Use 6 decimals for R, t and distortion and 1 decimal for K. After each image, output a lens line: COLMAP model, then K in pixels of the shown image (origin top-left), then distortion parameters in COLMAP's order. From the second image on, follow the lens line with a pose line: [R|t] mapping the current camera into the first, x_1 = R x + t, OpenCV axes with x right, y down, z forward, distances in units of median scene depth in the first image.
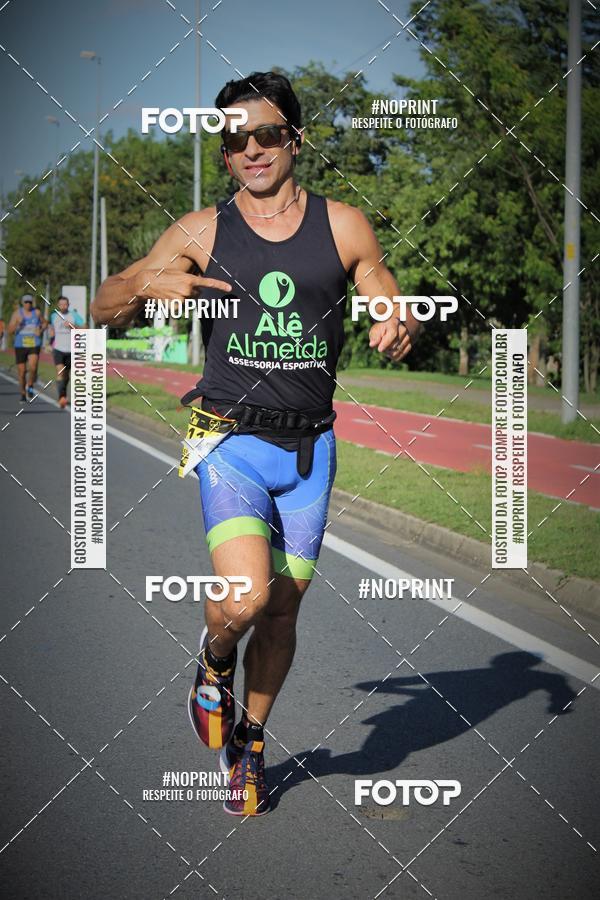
lens RADIAL K [[4455.6, 0, 300.0], [0, 4455.6, 450.0], [0, 0, 1]] dist [0.066335, 0.130034]
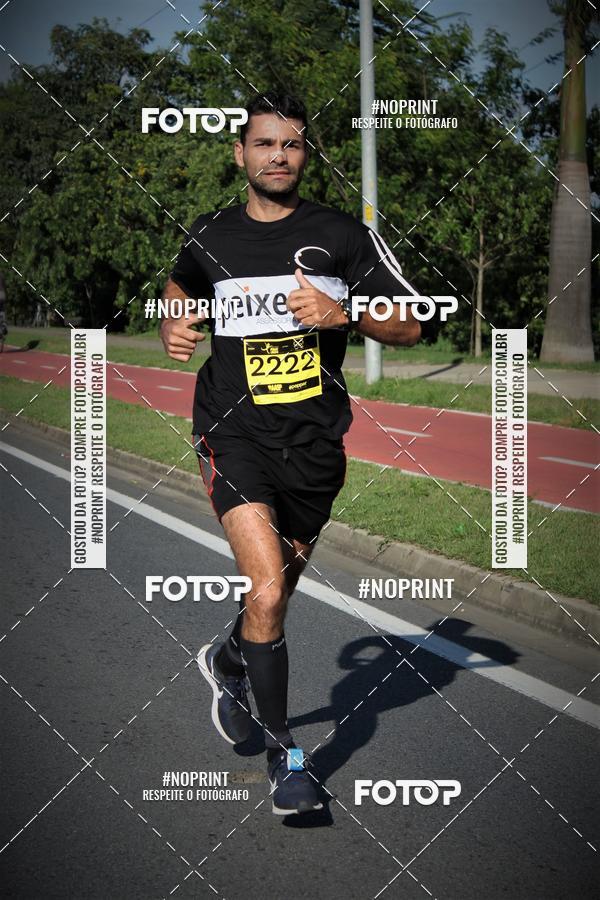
lens RADIAL K [[3709.3, 0, 439.5], [0, 3709.3, 448.4], [0, 0, 1]] dist [0.969795, -6.846584]
pose [[0.997213, -0.036313, 0.065167, 0.018997], [0.036687, 0.999316, -0.004550, 0.012863], [-0.064957, 0.006929, 0.997864, 0.152116]]
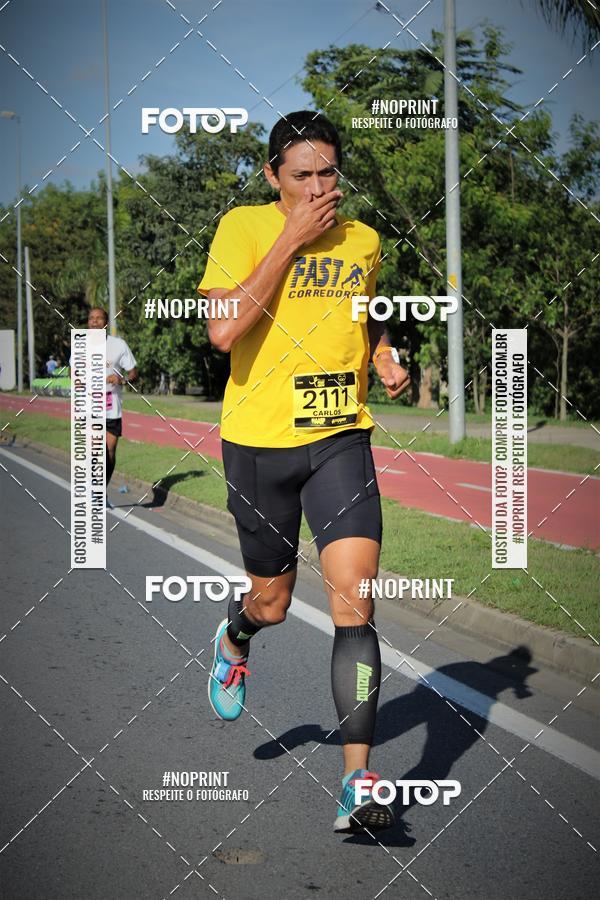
lens RADIAL K [[4862.6, 0, 276.7], [0, 4862.6, 306.6], [0, 0, 1]] dist [1.053421, -3.289536]
pose [[0.998306, -0.033031, 0.047894, -0.036992], [0.034897, 0.998643, -0.038658, 0.004851], [-0.046552, 0.040264, 0.998104, -0.158840]]
